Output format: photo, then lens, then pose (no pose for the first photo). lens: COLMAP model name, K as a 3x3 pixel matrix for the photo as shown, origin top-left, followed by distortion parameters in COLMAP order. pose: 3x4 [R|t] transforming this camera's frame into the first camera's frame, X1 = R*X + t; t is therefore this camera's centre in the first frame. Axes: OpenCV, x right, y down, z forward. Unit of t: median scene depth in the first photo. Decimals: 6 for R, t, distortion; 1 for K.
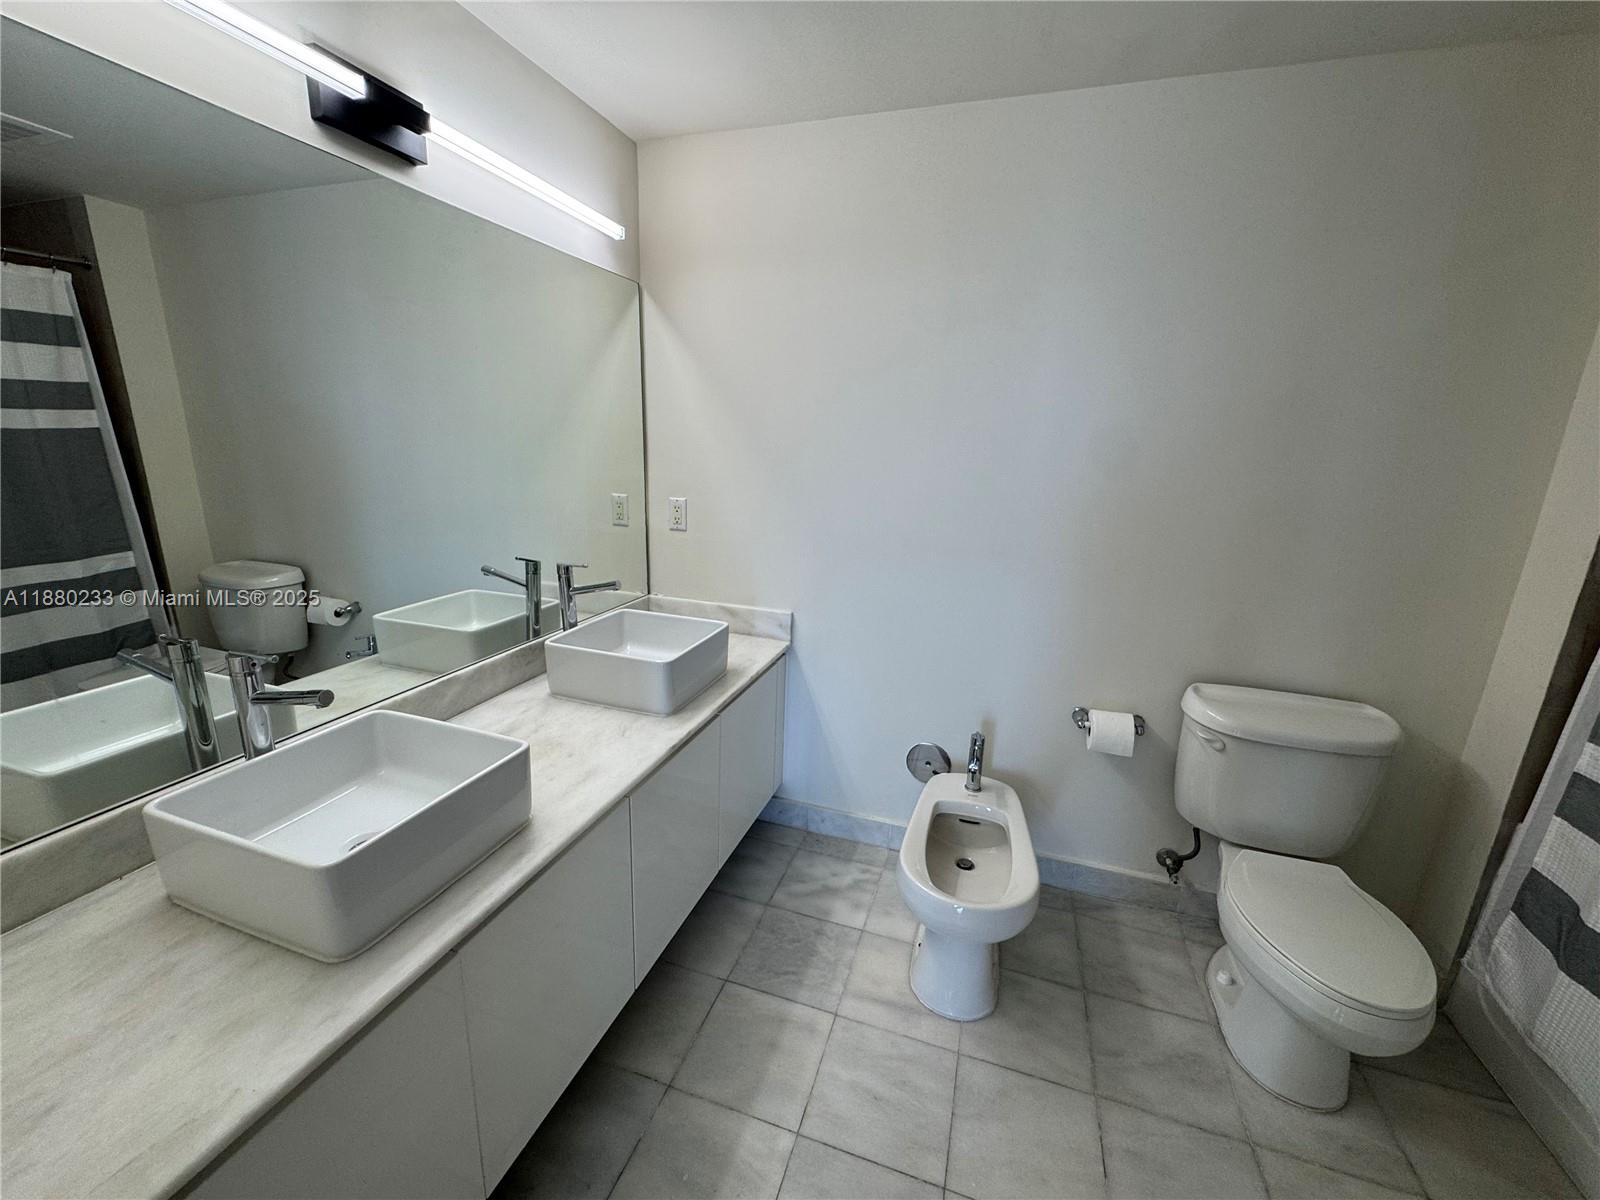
lens RADIAL K [[640.9, 0, 800.8], [0, 640.9, 591.4], [0, 0, 1]] dist [0.005133, 0.000689]
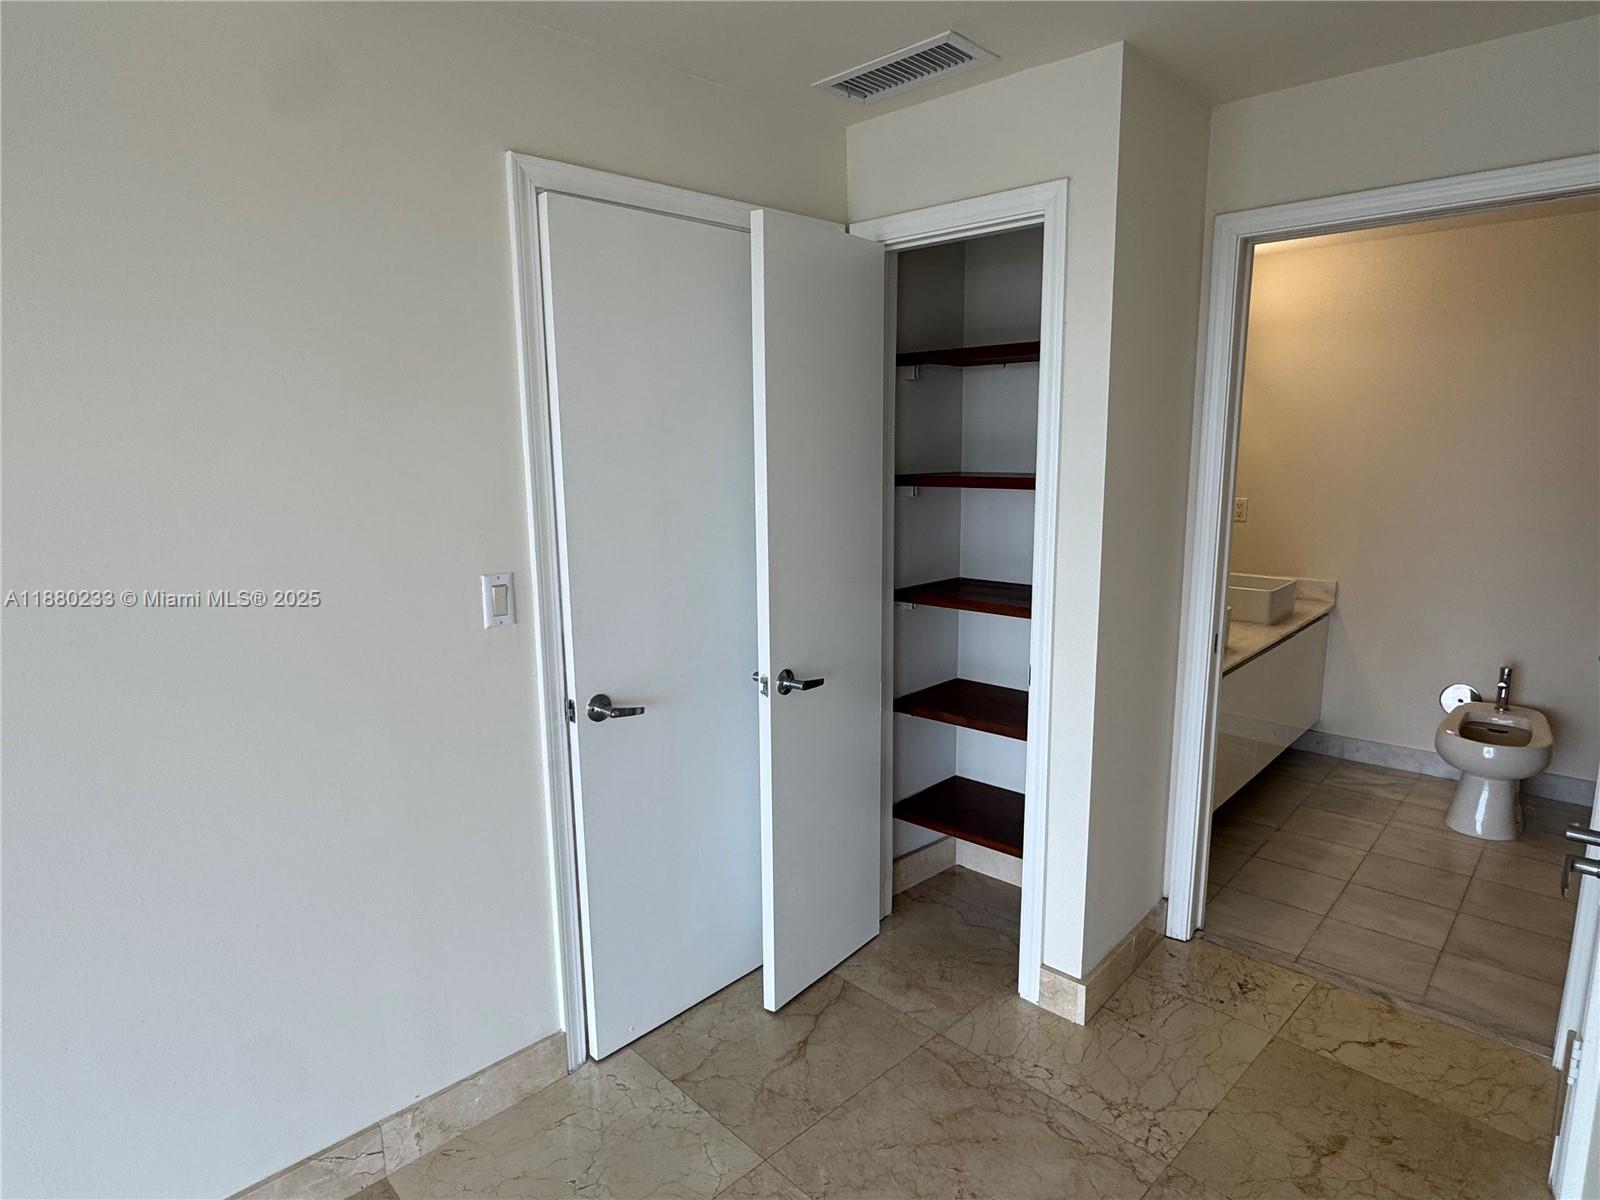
lens RADIAL K [[922.1, 0, 795.7], [0, 922.1, 601.7], [0, 0, 1]] dist [-0.010324, 0.000807]
pose [[0.912014, 0.028755, -0.409151, -0.318038], [-0.053223, 0.997402, -0.048539, 0.283351], [0.406692, 0.066044, 0.911175, -1.447566]]
